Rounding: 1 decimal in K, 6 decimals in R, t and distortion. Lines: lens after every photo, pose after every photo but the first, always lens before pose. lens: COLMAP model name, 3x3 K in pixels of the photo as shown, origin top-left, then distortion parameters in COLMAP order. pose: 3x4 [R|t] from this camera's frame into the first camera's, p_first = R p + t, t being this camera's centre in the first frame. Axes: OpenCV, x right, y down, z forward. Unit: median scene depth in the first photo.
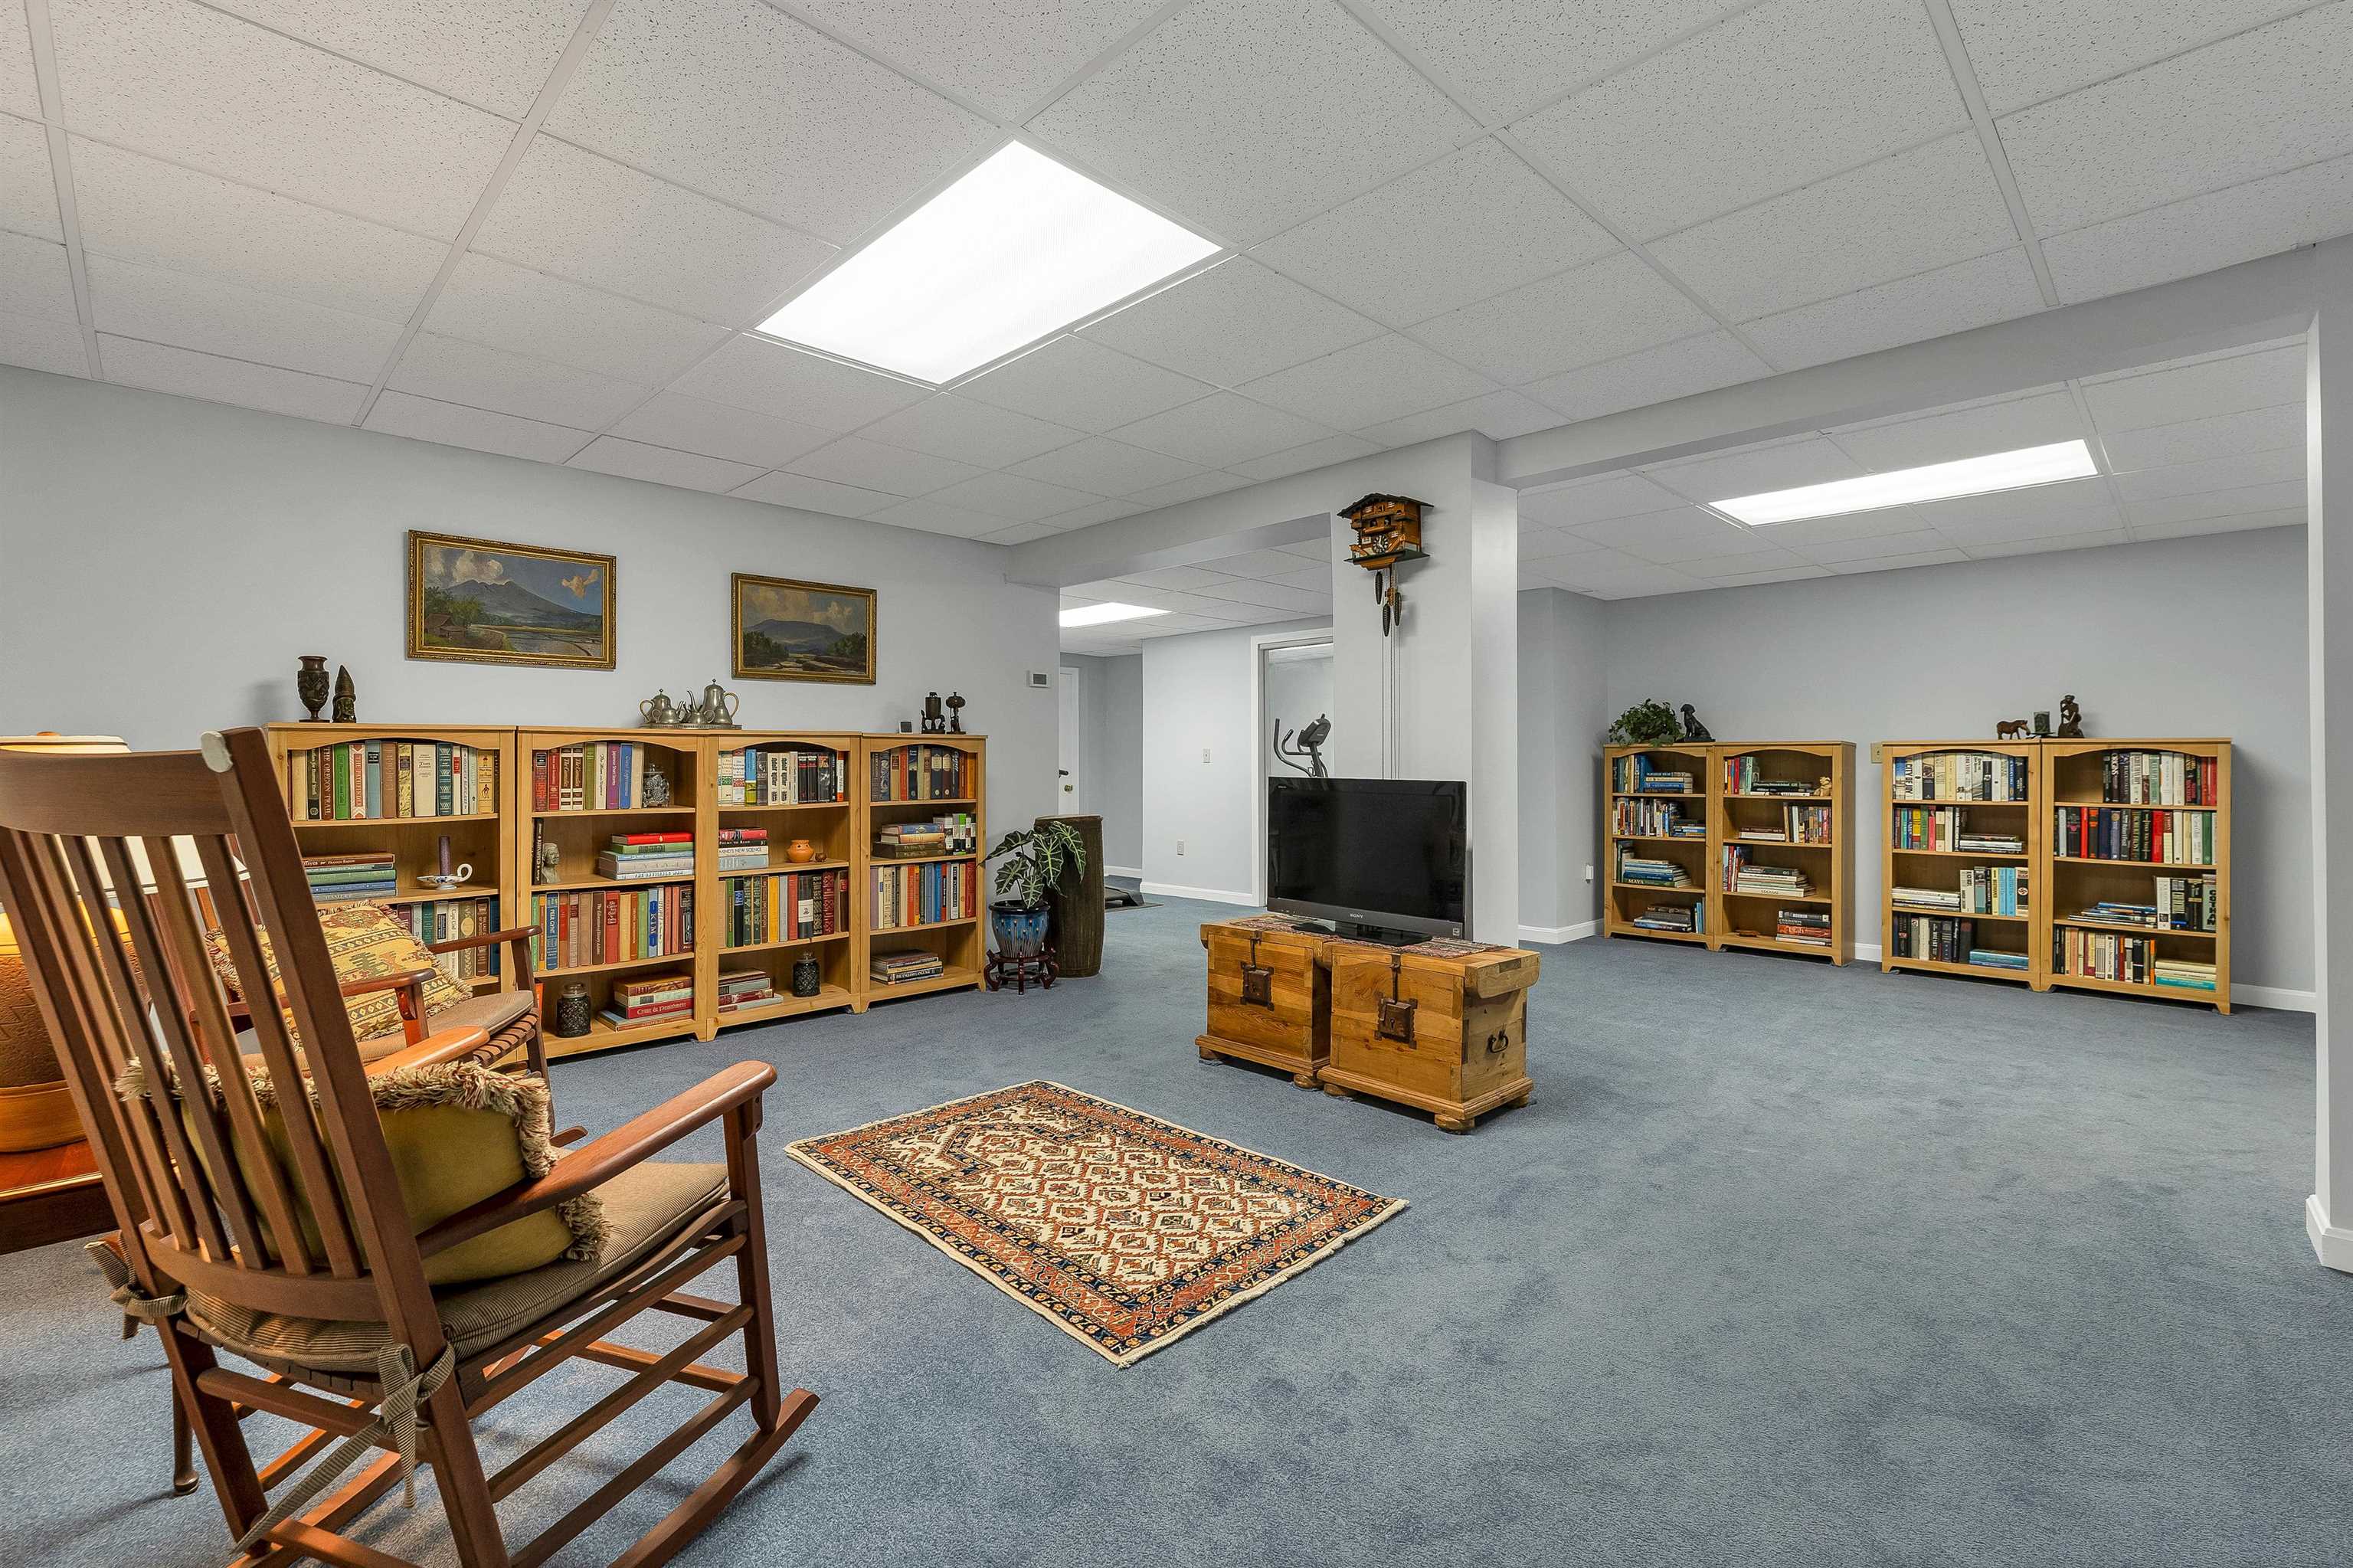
lens RADIAL K [[1046.4, 0, 1176.4], [0, 1046.4, 775.9], [0, 0, 1]] dist [0.000234, 0.000058]
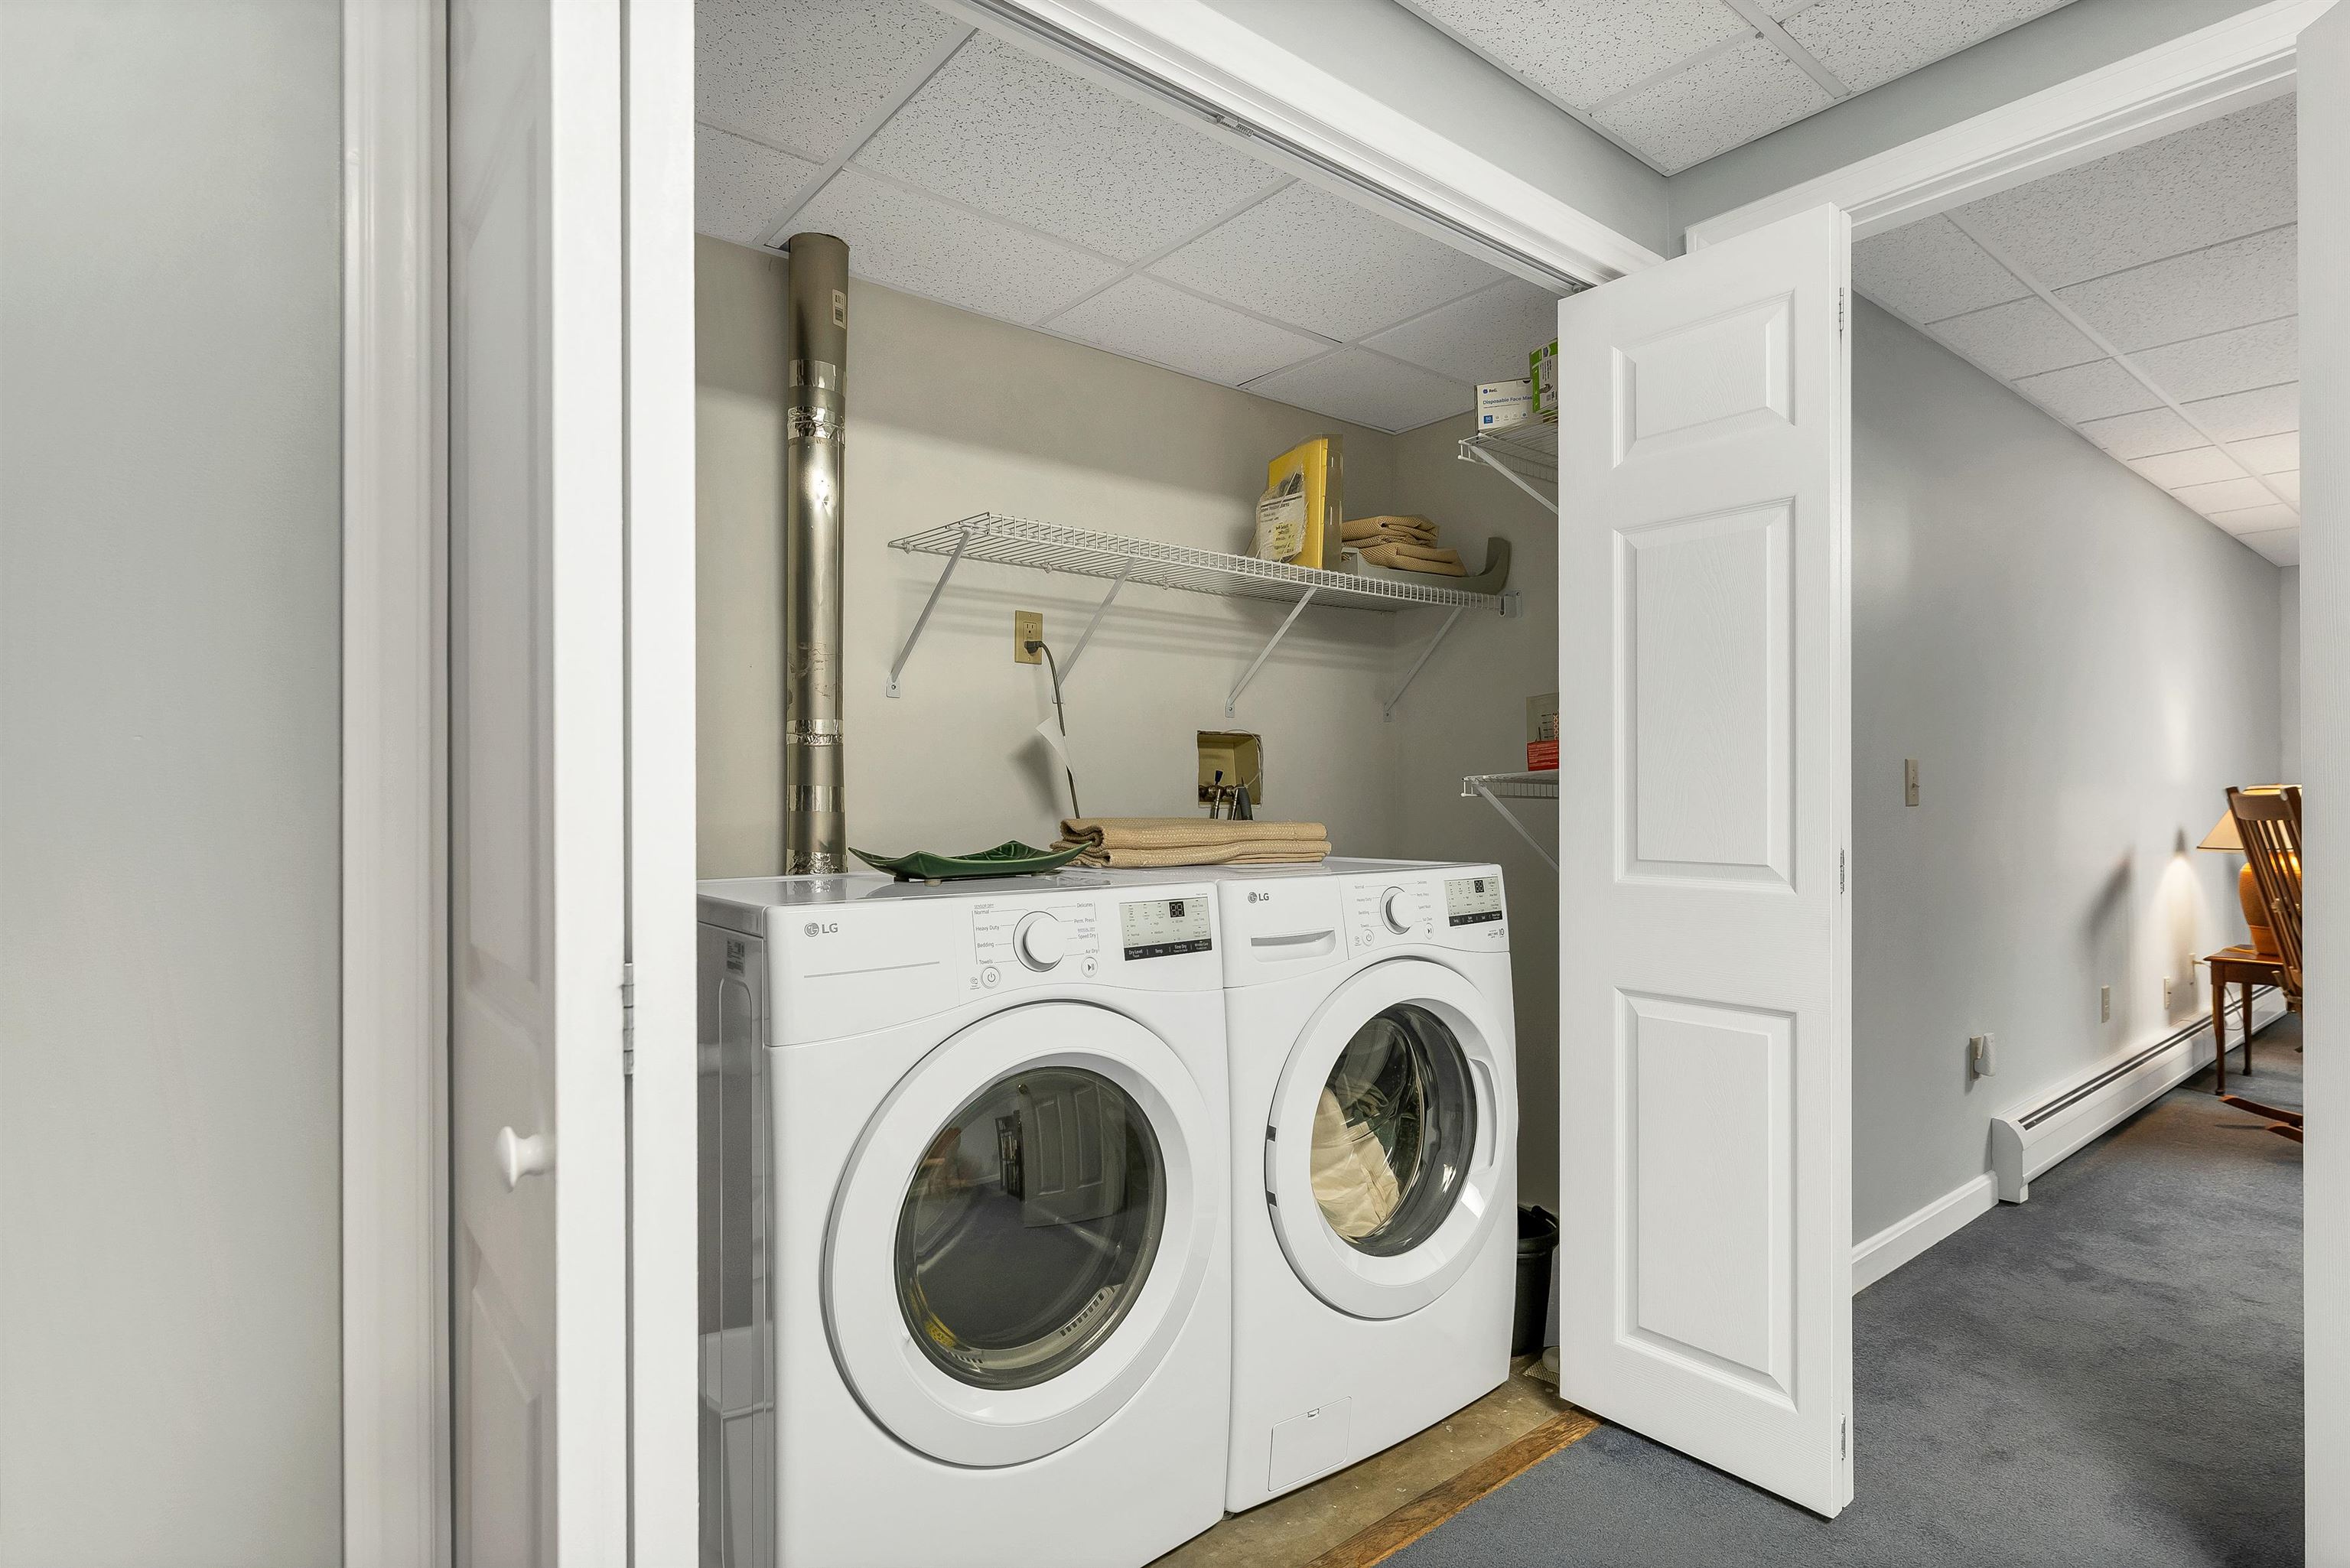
lens RADIAL K [[1172.1, 0, 1174.4], [0, 1172.1, 790.1], [0, 0, 1]] dist [-0.000040, 0.000011]
pose [[-0.110224, -0.001234, -0.993906, 2.905131], [-0.003106, 0.999995, -0.000898, -0.020649], [0.993902, 0.002988, -0.110227, -1.903938]]
